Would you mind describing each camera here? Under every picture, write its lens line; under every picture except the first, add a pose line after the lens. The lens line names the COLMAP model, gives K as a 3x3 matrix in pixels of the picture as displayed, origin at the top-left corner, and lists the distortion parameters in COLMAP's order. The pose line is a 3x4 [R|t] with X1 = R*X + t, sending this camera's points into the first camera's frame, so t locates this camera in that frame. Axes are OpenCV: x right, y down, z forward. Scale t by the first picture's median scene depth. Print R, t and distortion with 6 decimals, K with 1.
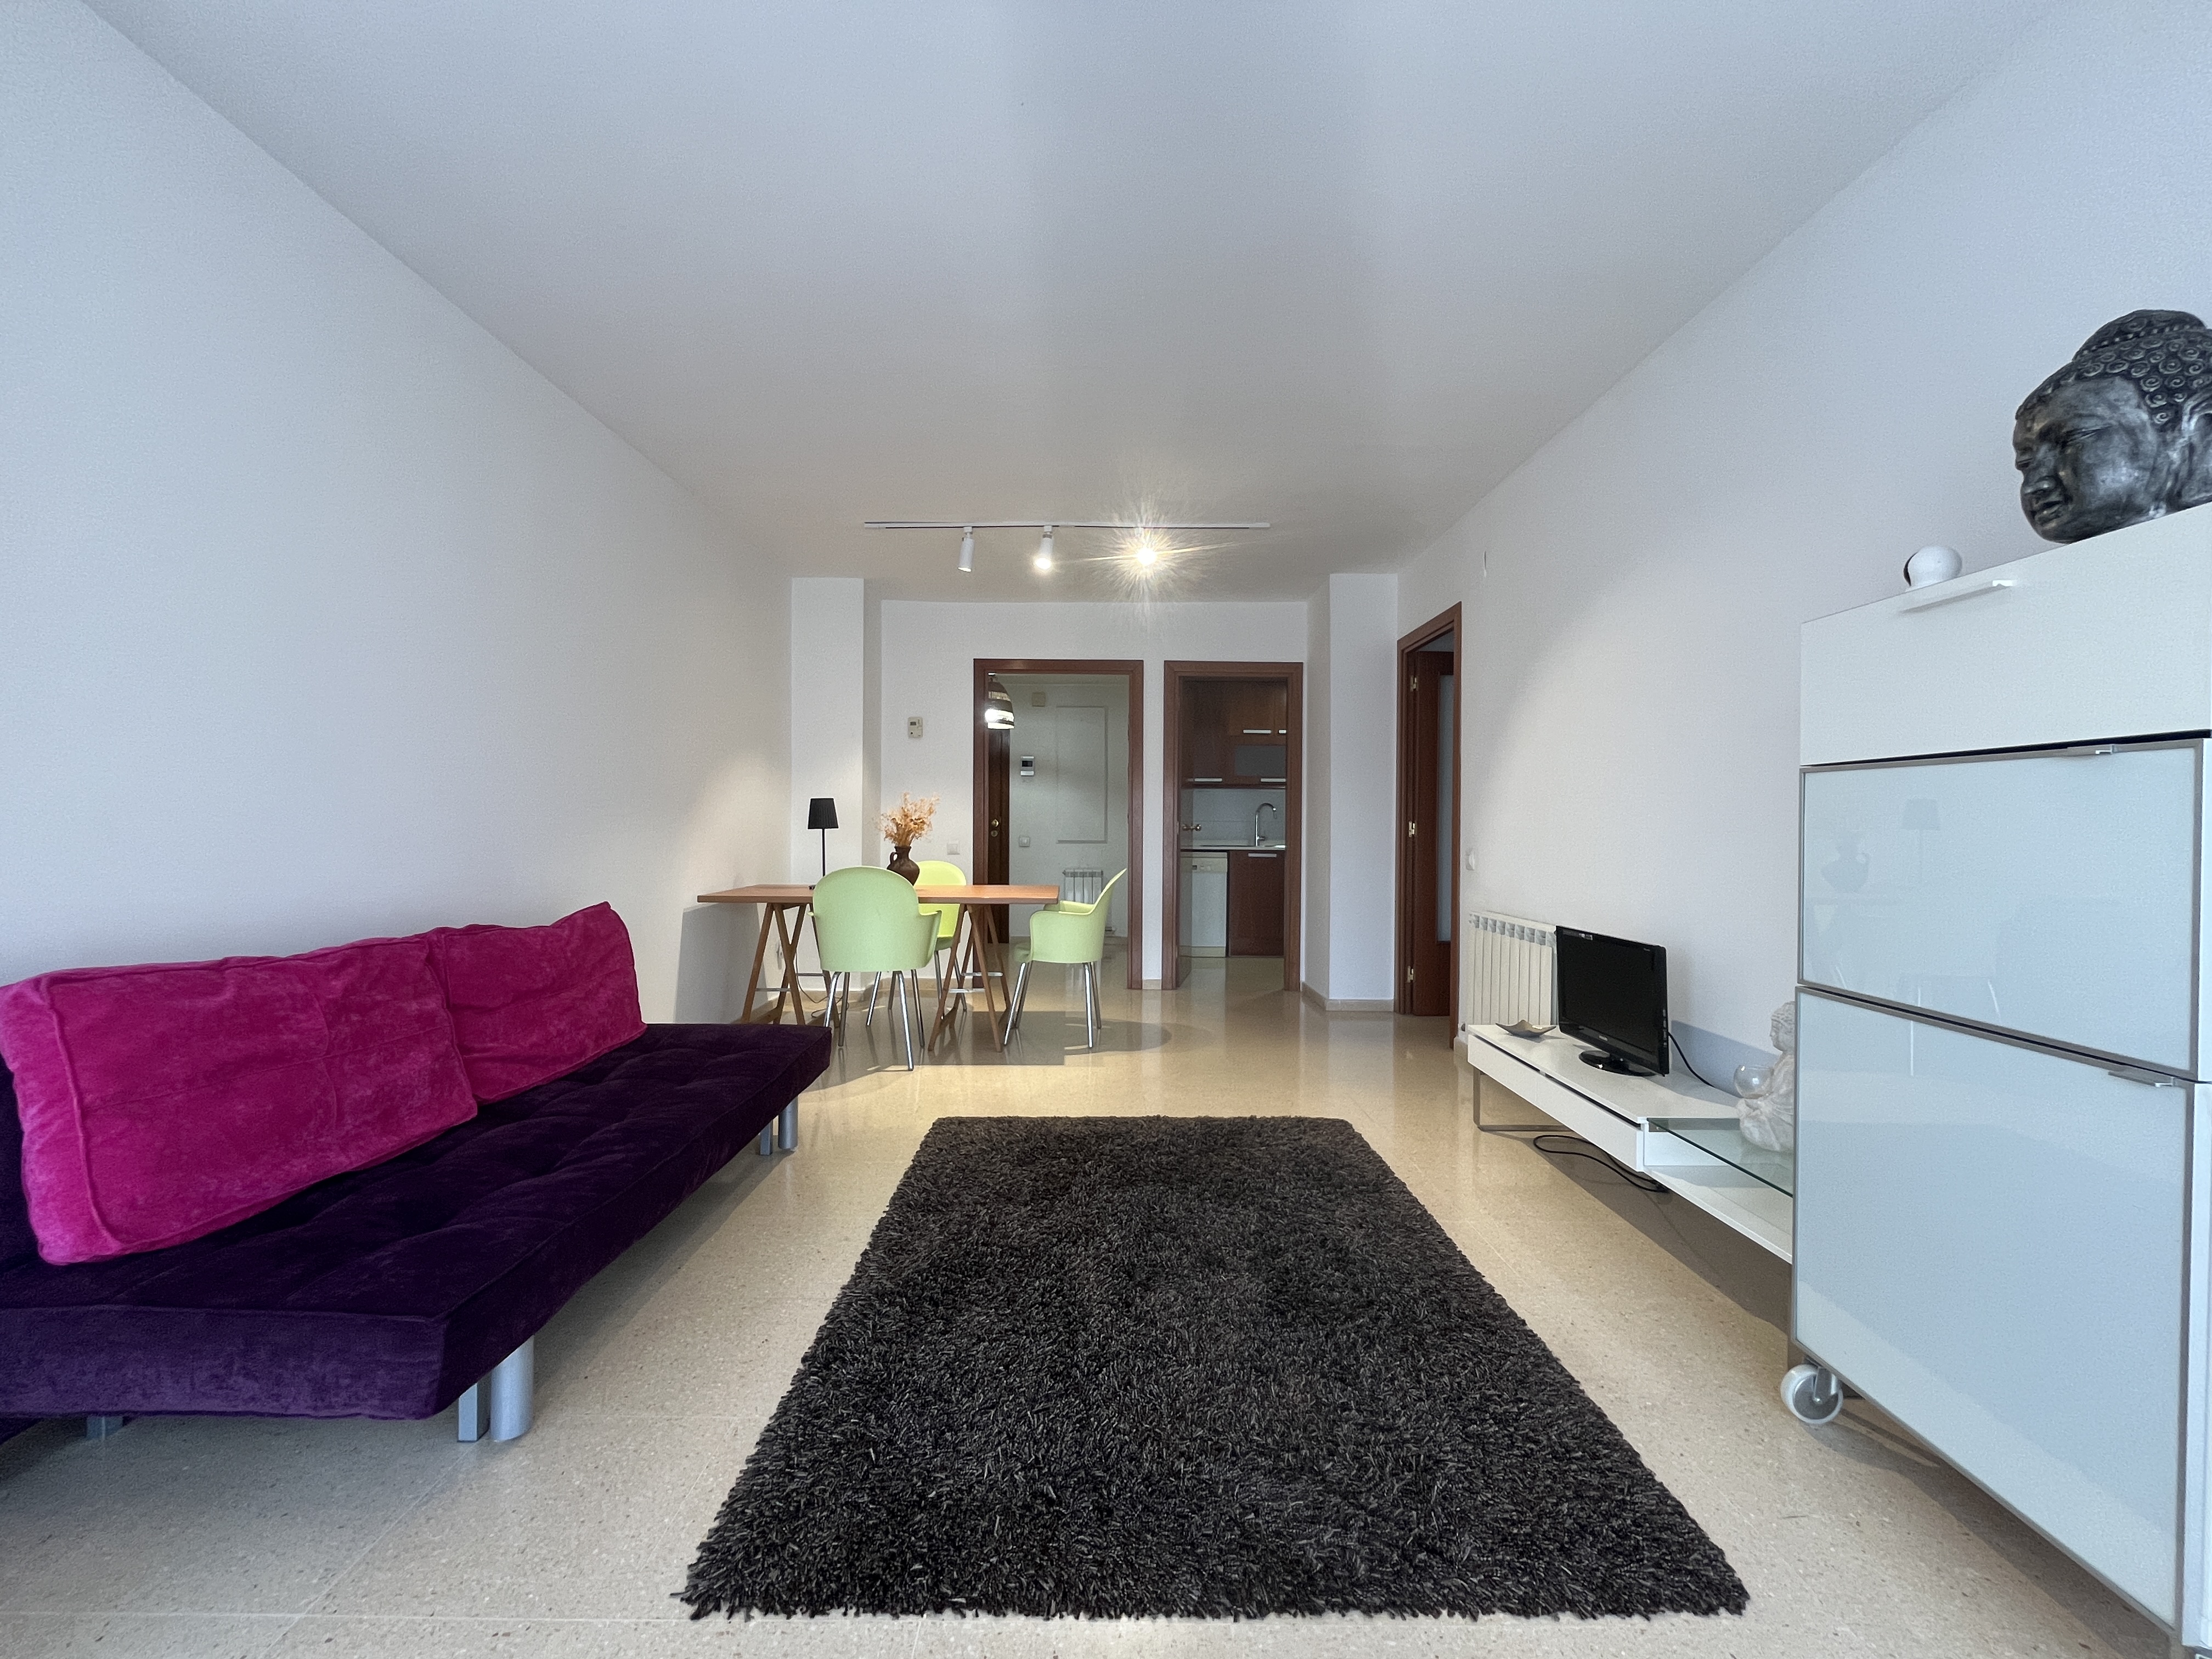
lens RADIAL K [[890.3, 0, 1102.2], [0, 890.3, 828.5], [0, 0, 1]] dist [-0.006428, 0.001010]
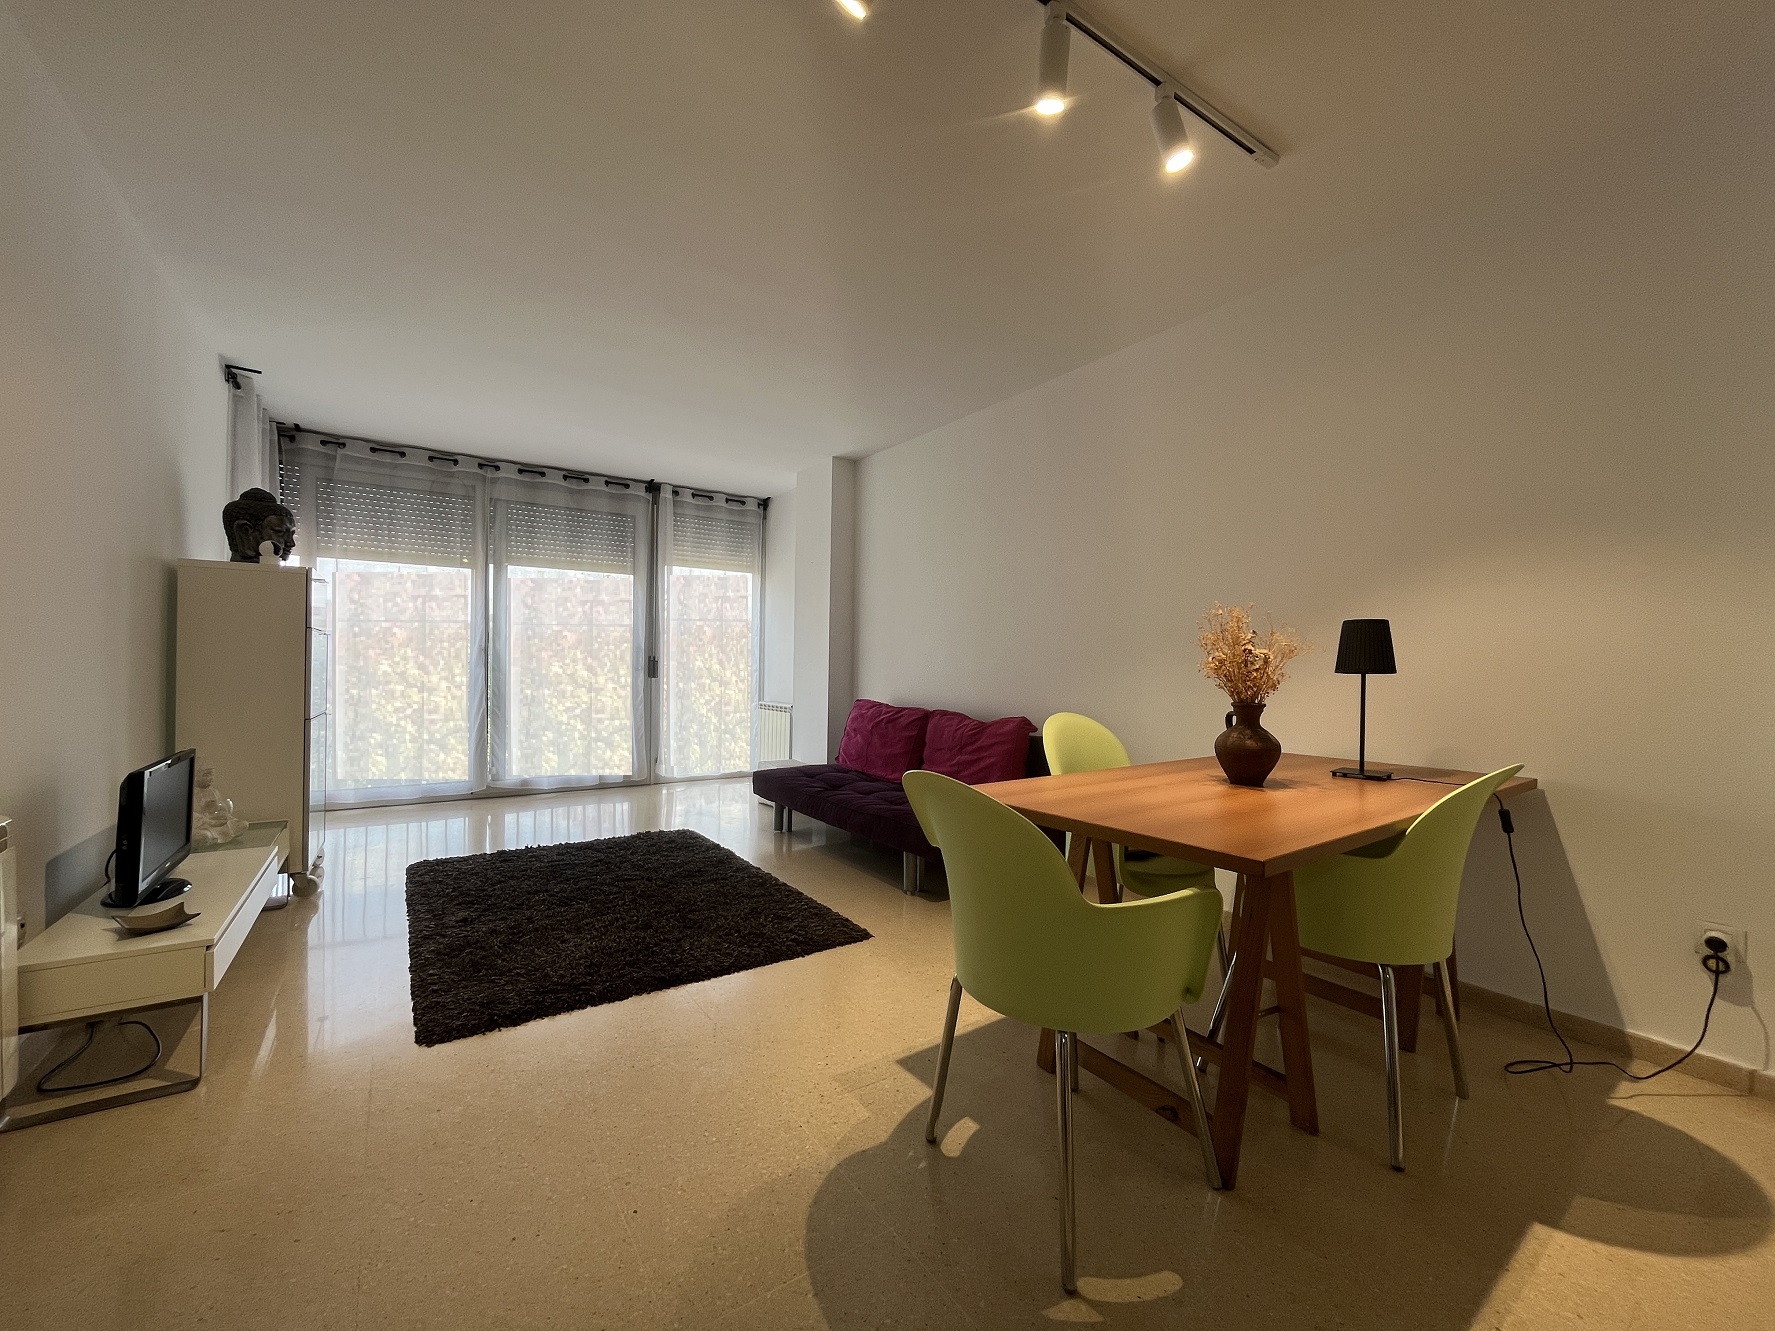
lens RADIAL K [[714.4, 0, 882.5], [0, 714.4, 666.4], [0, 0, 1]] dist [-0.006428, 0.001010]
pose [[-0.832312, -0.015665, -0.554086, 0.283452], [-0.018231, 0.999833, -0.000883, 0.002803], [0.554008, 0.009366, -0.832459, 1.714958]]
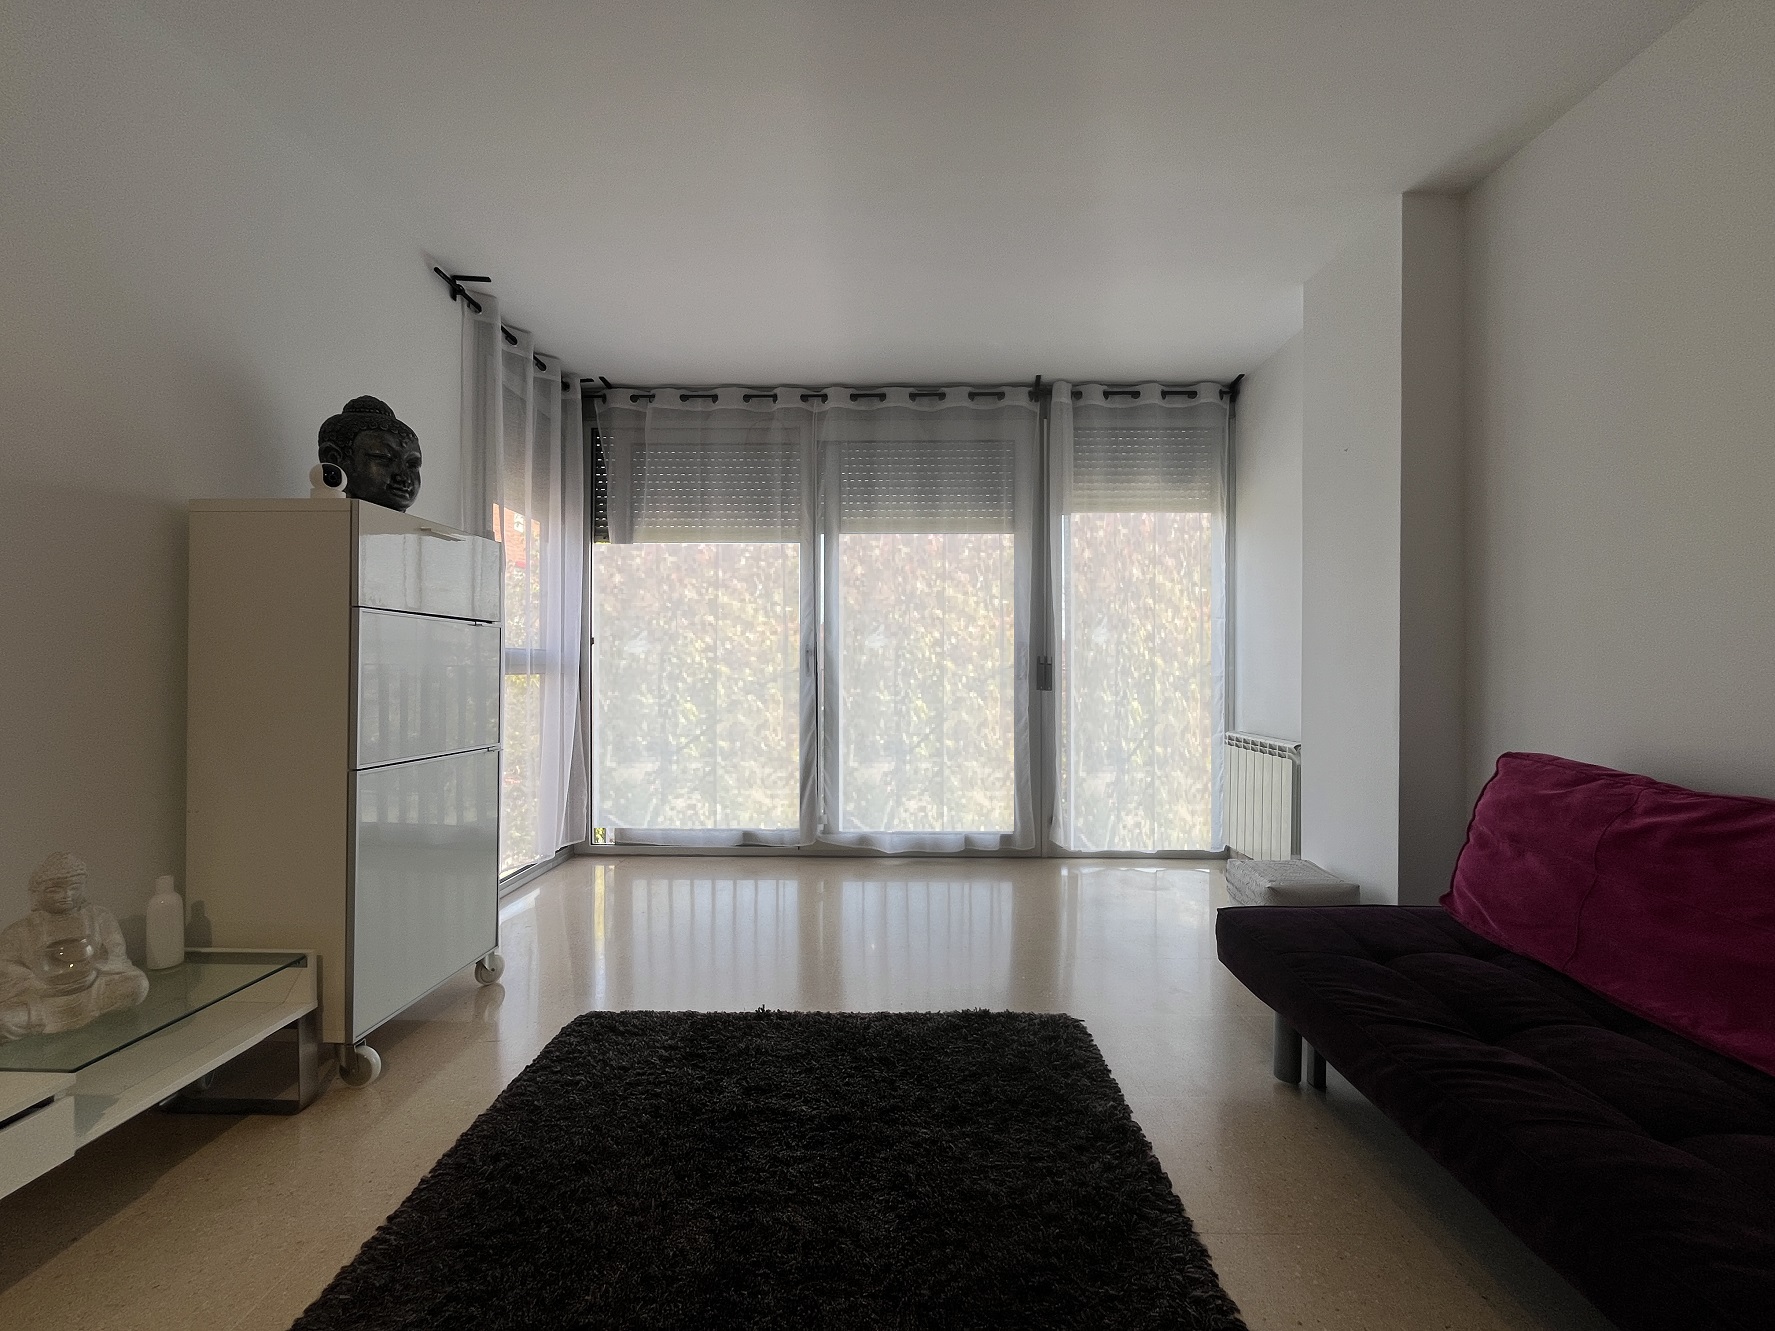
lens RADIAL K [[714.4, 0, 886.8], [0, 714.4, 668.0], [0, 0, 1]] dist [-0.006428, 0.001010]
pose [[-0.999712, -0.007997, 0.022612, -0.017498], [-0.008043, 0.999966, -0.001939, 0.008751], [-0.022596, -0.002120, -0.999742, 1.018292]]
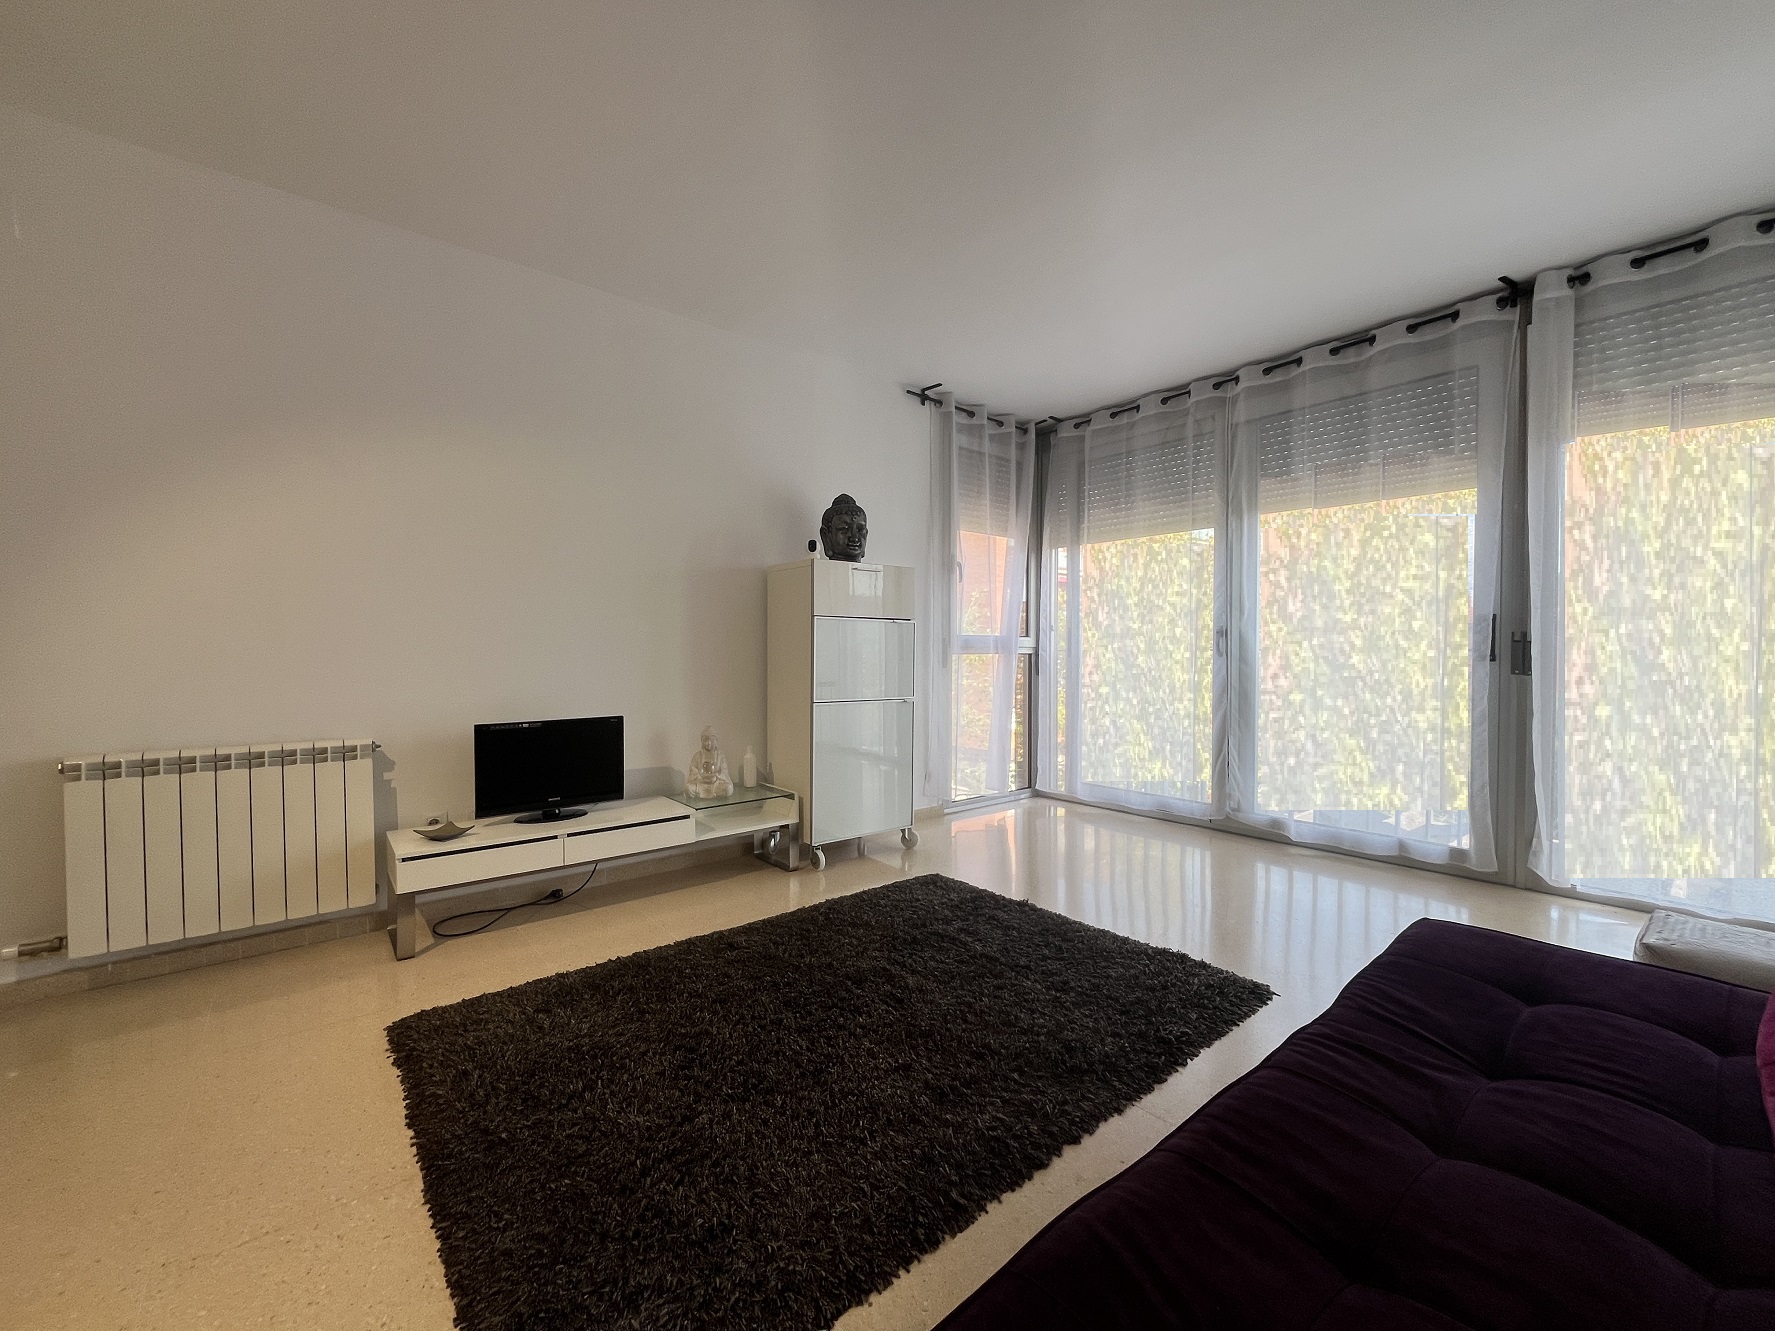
lens RADIAL K [[714.4, 0, 886.2], [0, 714.4, 668.9], [0, 0, 1]] dist [-0.006428, 0.001010]
pose [[-0.633004, -0.024793, 0.773752, -0.449948], [-0.004716, 0.999592, 0.028172, 0.010644], [-0.774135, 0.014184, -0.632862, 1.052775]]
